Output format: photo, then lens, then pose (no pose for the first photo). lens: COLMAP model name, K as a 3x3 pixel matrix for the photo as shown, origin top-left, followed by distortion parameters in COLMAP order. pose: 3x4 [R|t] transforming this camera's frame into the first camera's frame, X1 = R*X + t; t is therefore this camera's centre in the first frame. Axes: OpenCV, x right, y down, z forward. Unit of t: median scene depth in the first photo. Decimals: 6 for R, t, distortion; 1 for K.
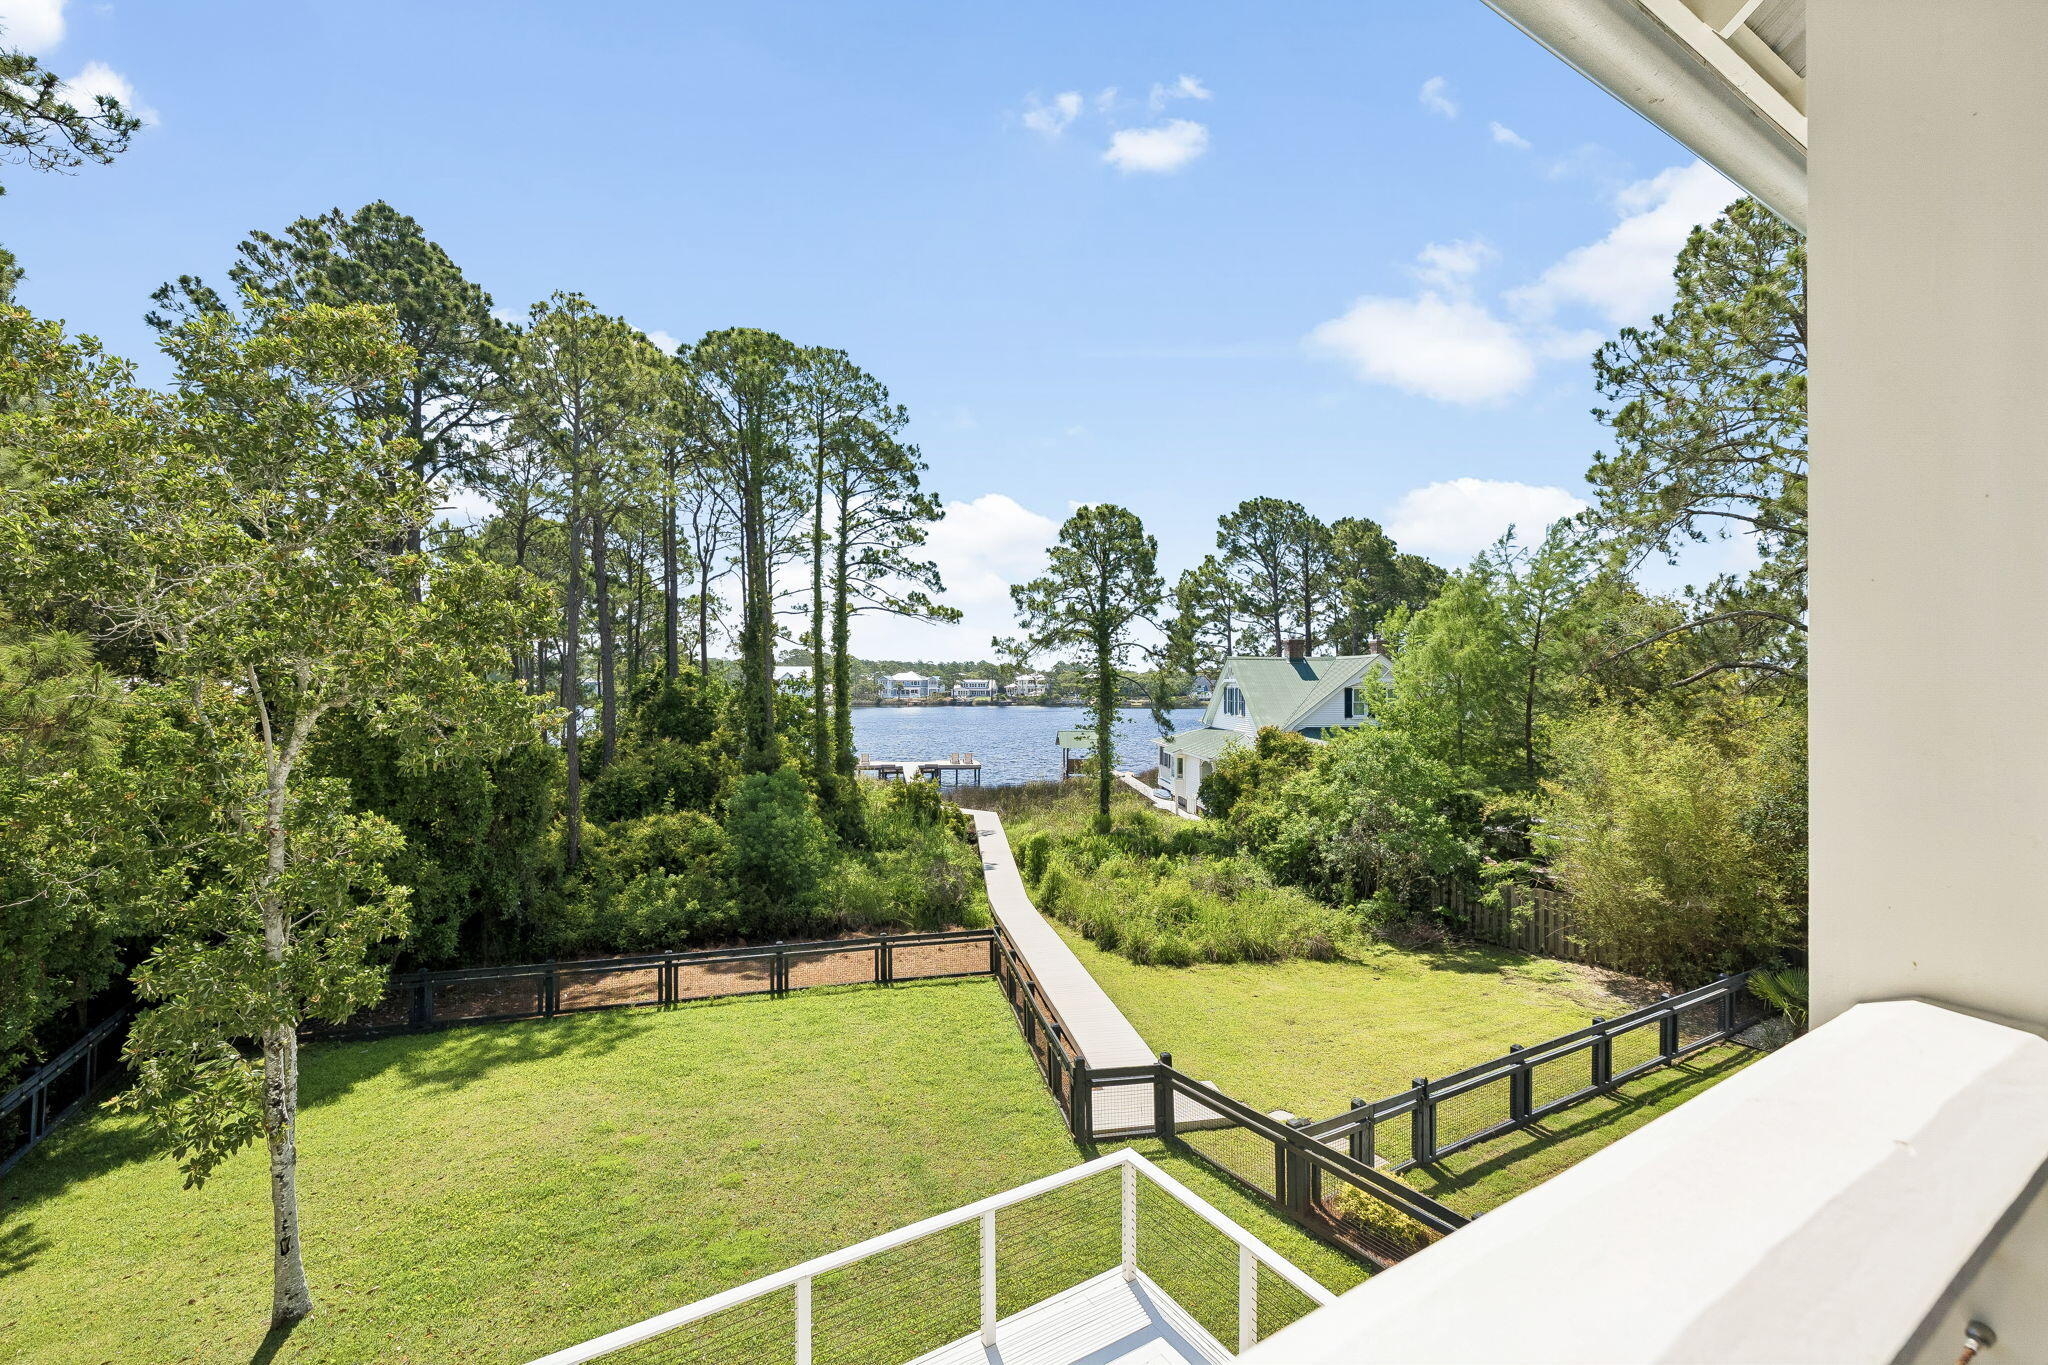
lens RADIAL K [[861.5, 0, 1022.2], [0, 861.5, 677.9], [0, 0, 1]] dist [-0.001802, -0.000305]
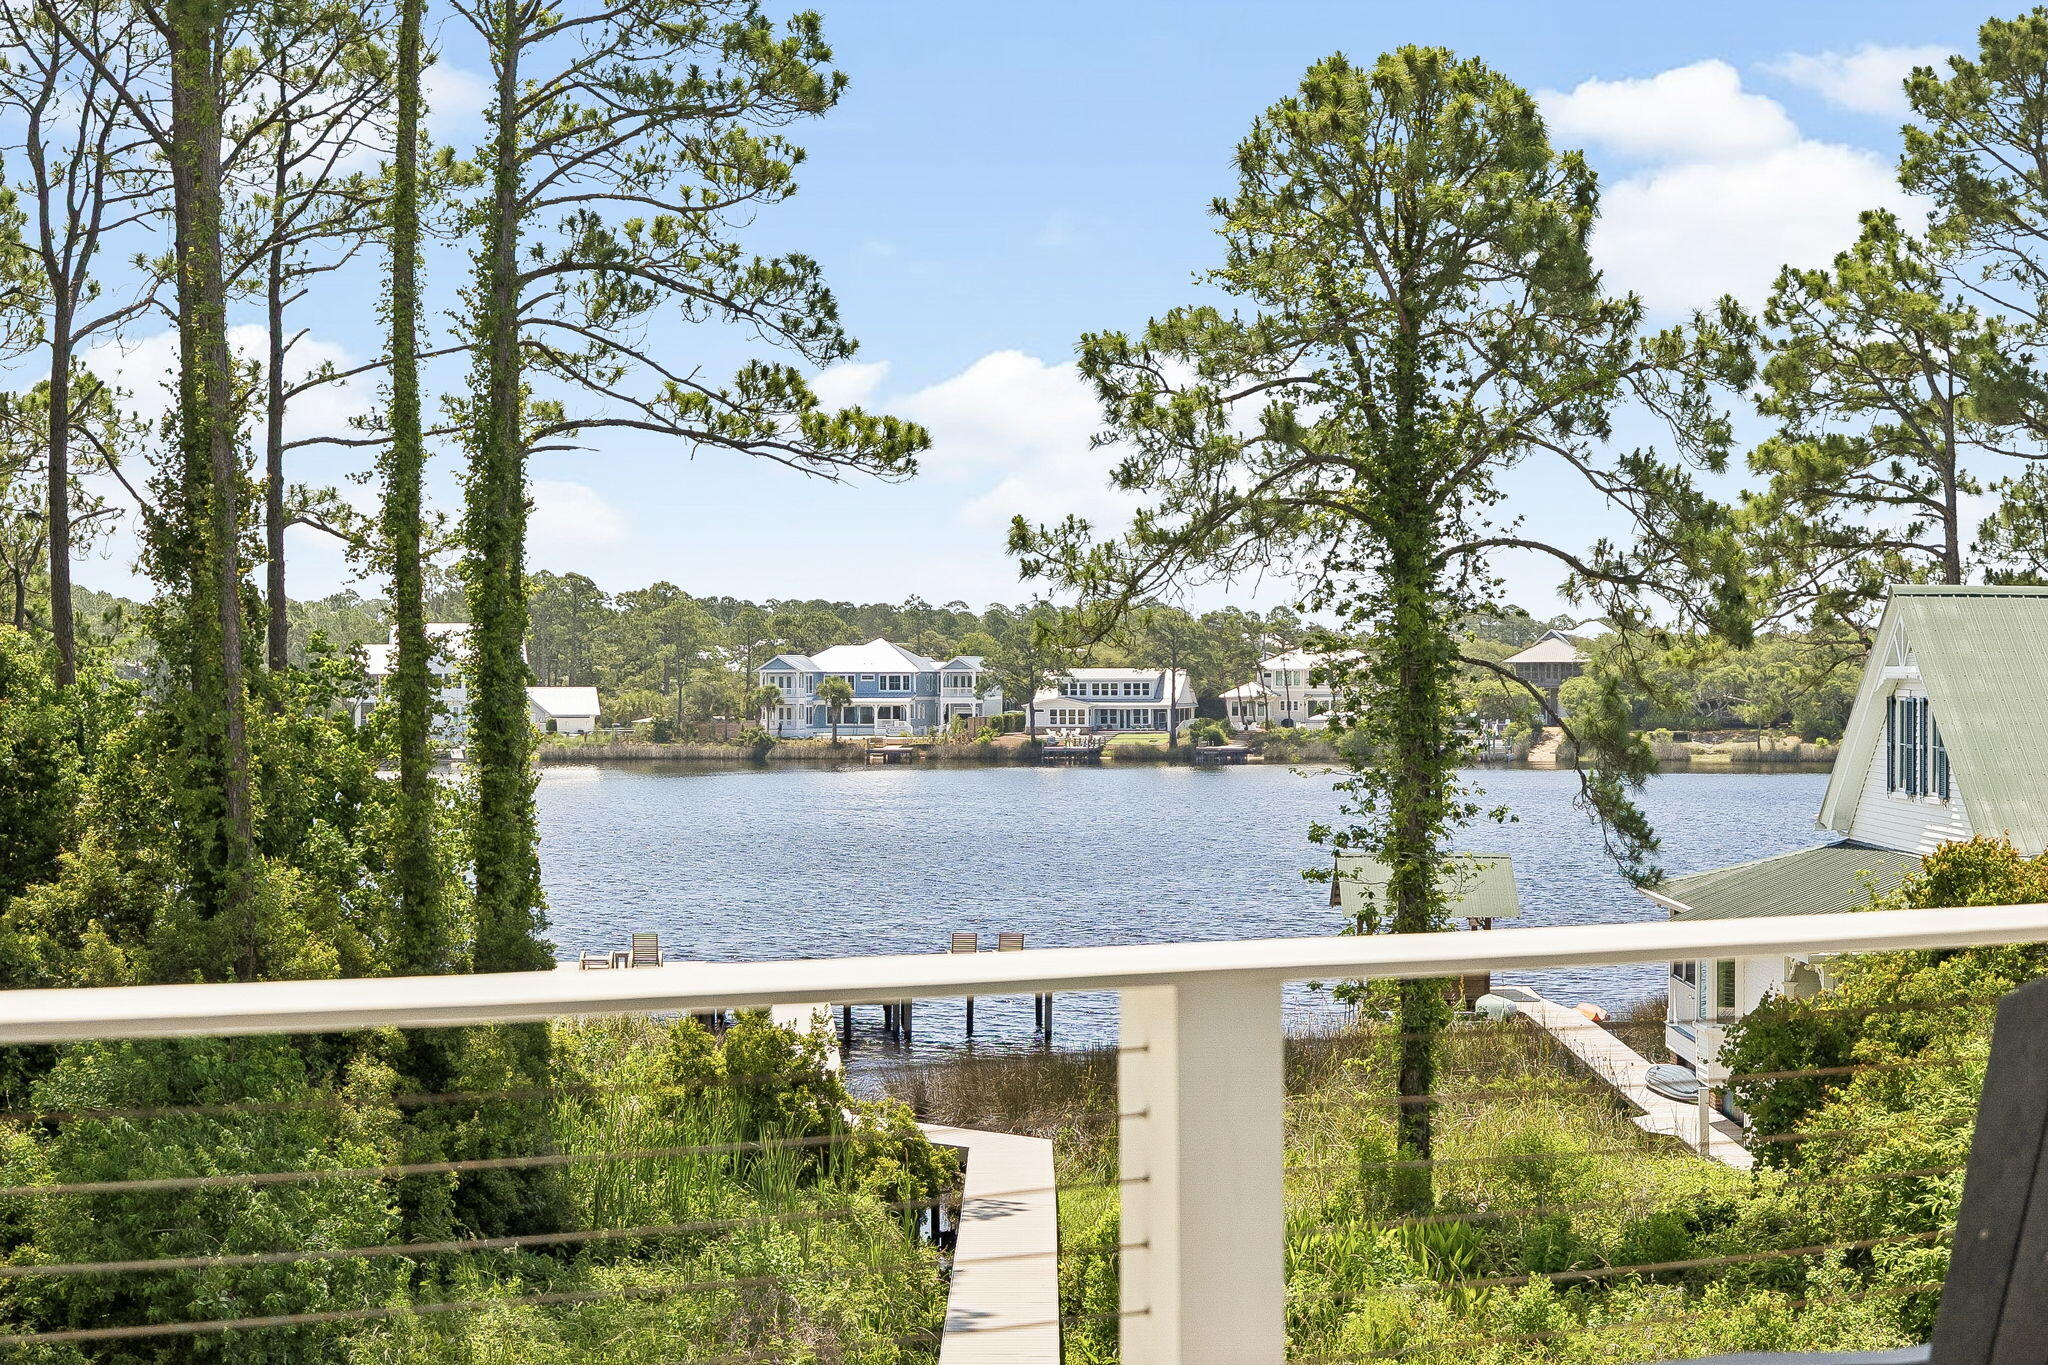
lens RADIAL K [[3201.5, 0, 1024.0], [0, 3201.5, 682.5], [0, 0, 1]] dist [-0.034376, -0.200420]
pose [[0.995830, -0.002688, -0.091194, 0.062281], [0.003284, 0.999974, 0.006378, -0.001154], [0.091174, -0.006650, 0.995813, -0.052059]]
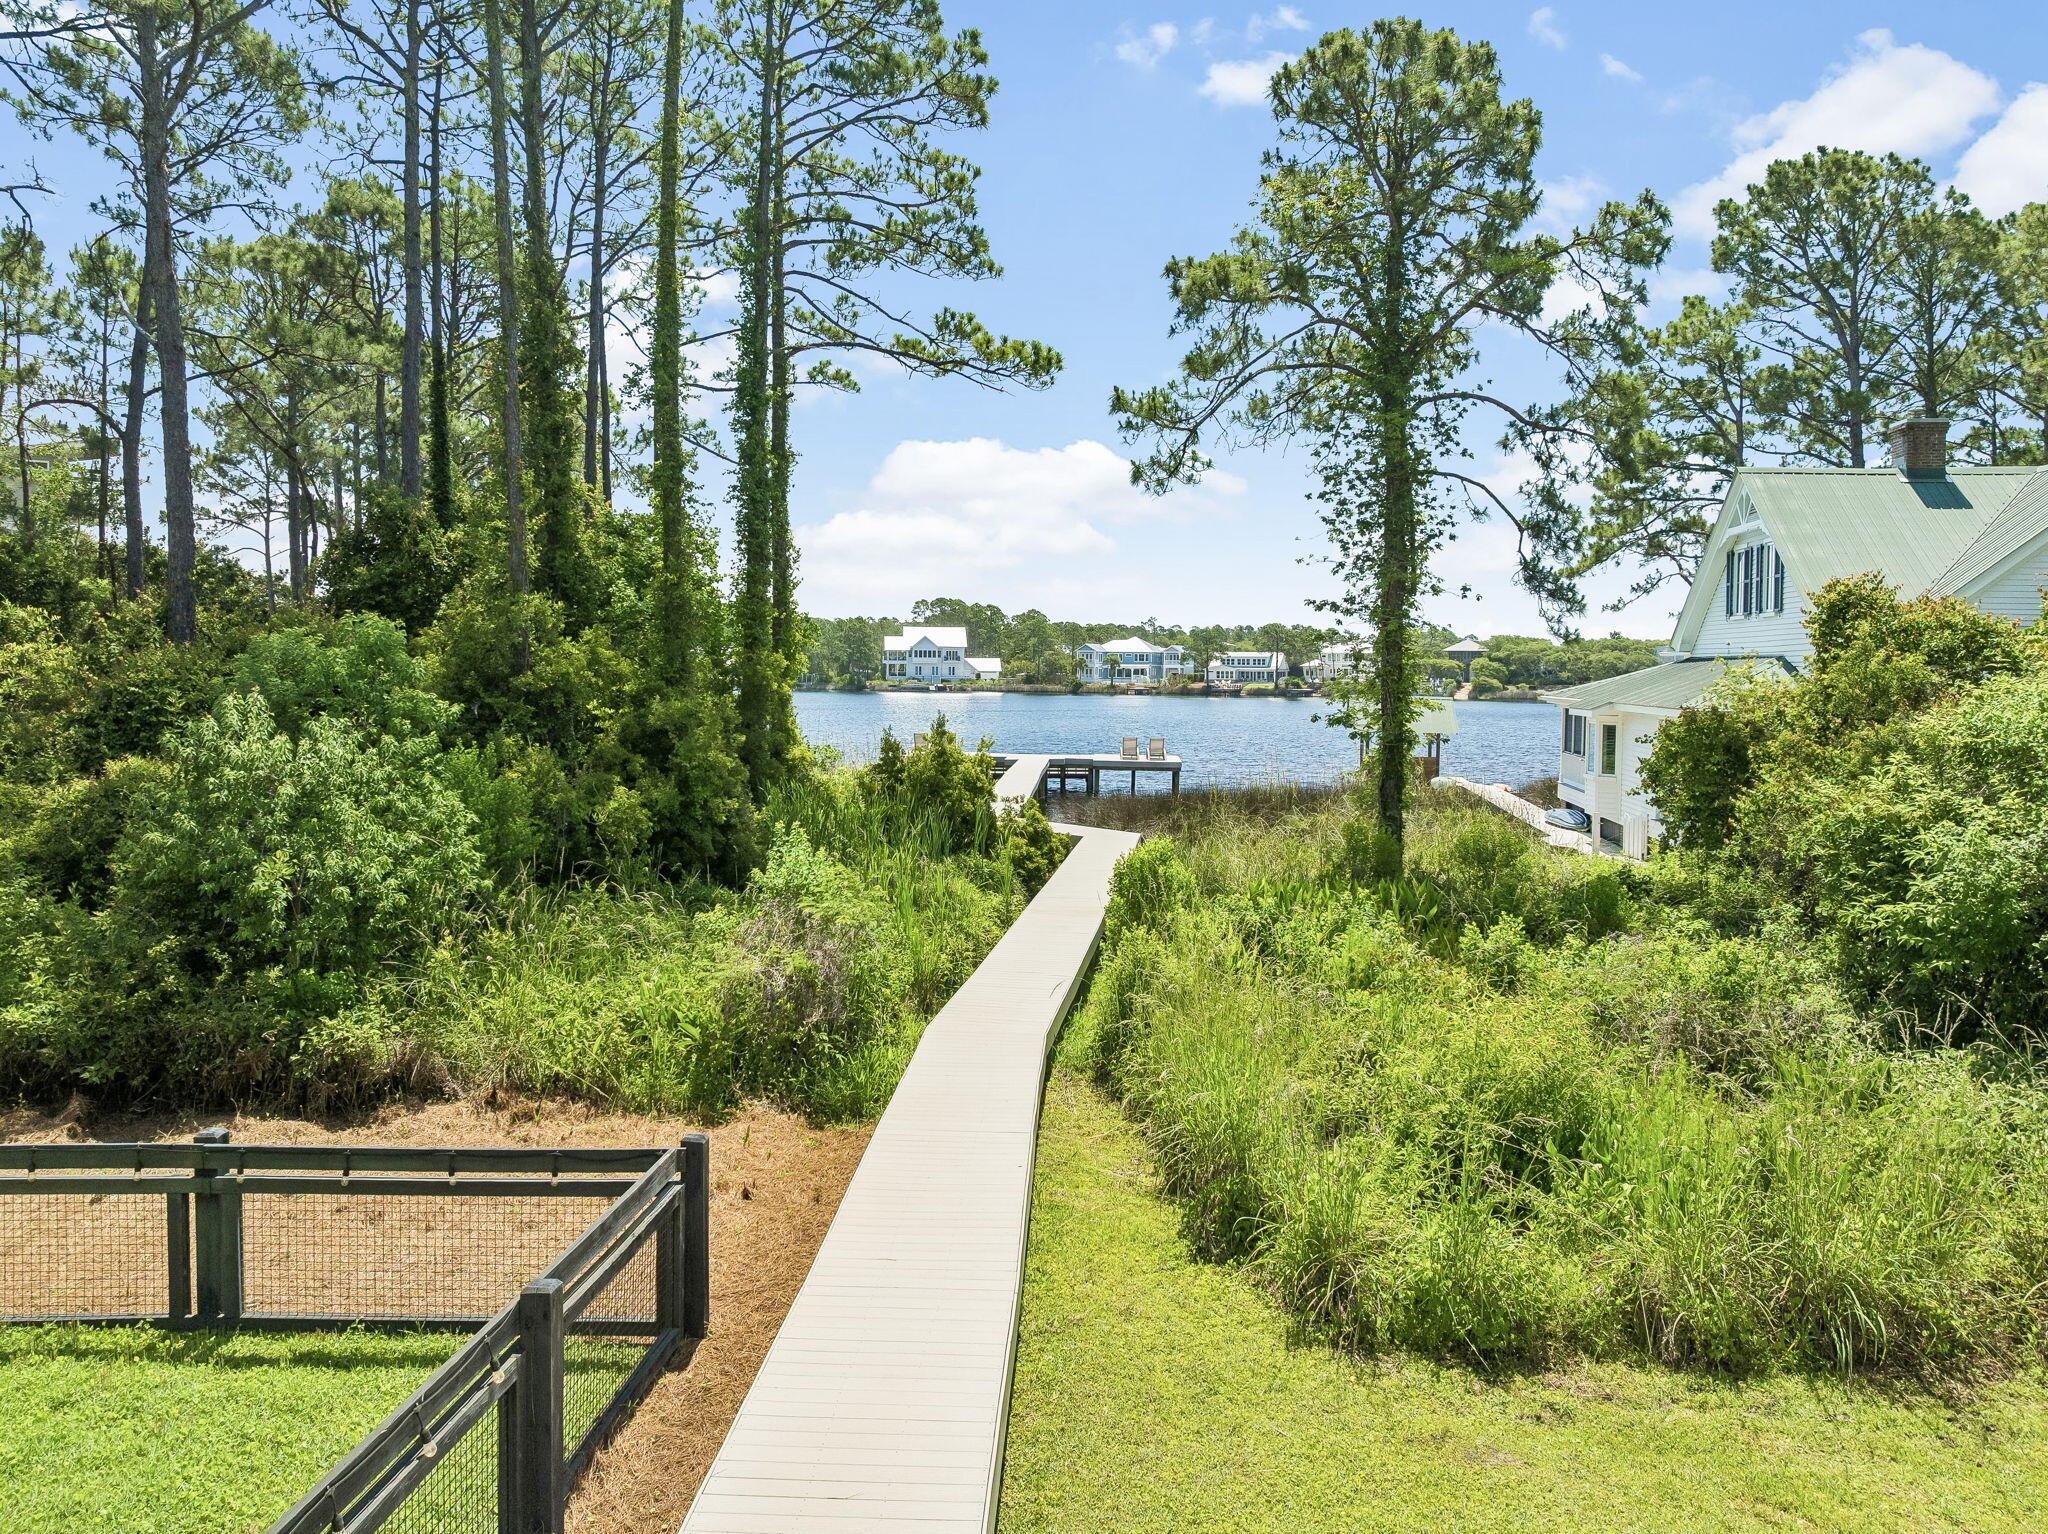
lens RADIAL K [[1450.8, 0, 1027.4], [0, 1450.8, 696.2], [0, 0, 1]] dist [-0.035481, -0.001670]
pose [[0.975802, 0.014770, -0.218155, 0.075483], [-0.010431, 0.999725, 0.021025, 0.080807], [0.218405, -0.018241, 0.975688, 0.325149]]
